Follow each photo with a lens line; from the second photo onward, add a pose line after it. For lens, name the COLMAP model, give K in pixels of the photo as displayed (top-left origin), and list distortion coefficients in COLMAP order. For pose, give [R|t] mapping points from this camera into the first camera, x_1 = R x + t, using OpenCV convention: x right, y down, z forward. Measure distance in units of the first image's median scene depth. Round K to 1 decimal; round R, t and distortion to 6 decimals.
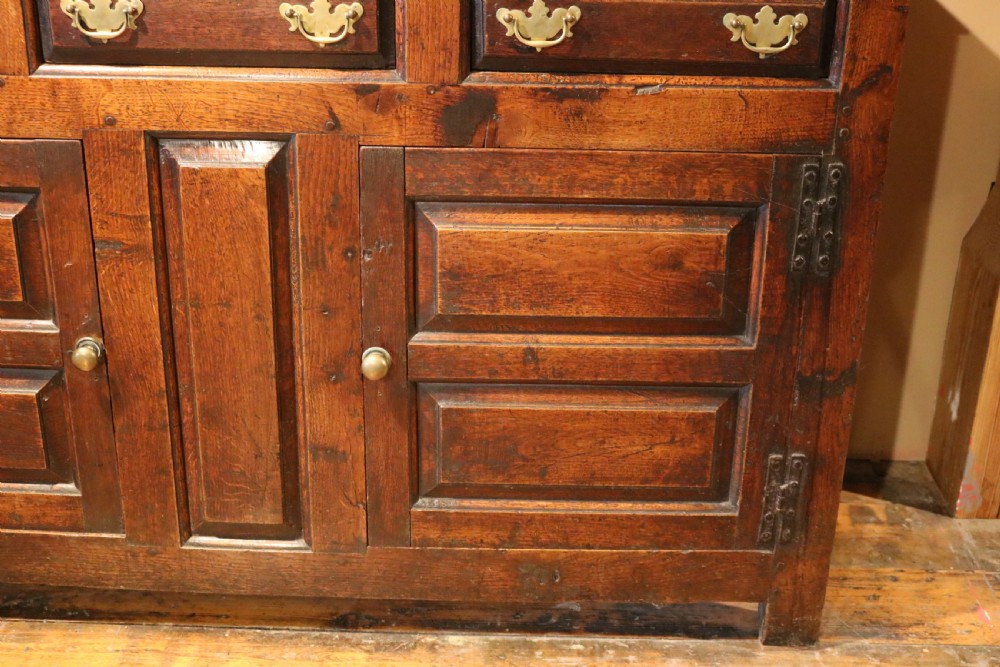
lens RADIAL K [[1235.7, 0, 499.8], [0, 1235.7, 333.7], [0, 0, 1]] dist [-0.071330, 0.000000]
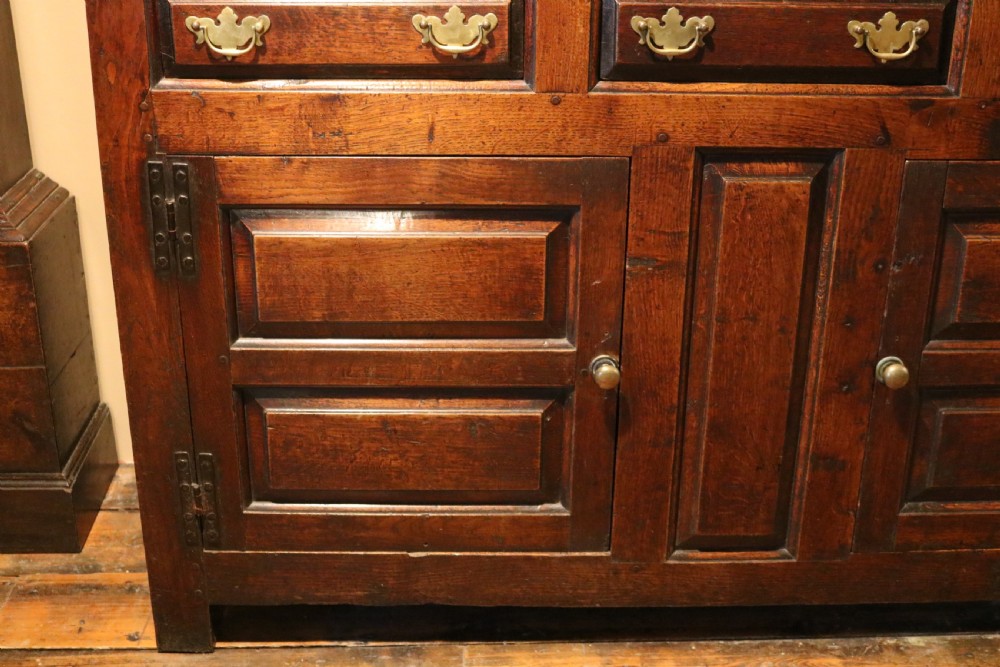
lens RADIAL K [[1235.7, 0, 504.5], [0, 1235.7, 338.6], [0, 0, 1]] dist [-0.071330, 0.000000]
pose [[0.998545, -0.027467, 0.046399, -0.492723], [0.027516, 0.999621, -0.000432, -0.013052], [-0.046370, 0.001708, 0.998923, 0.003027]]
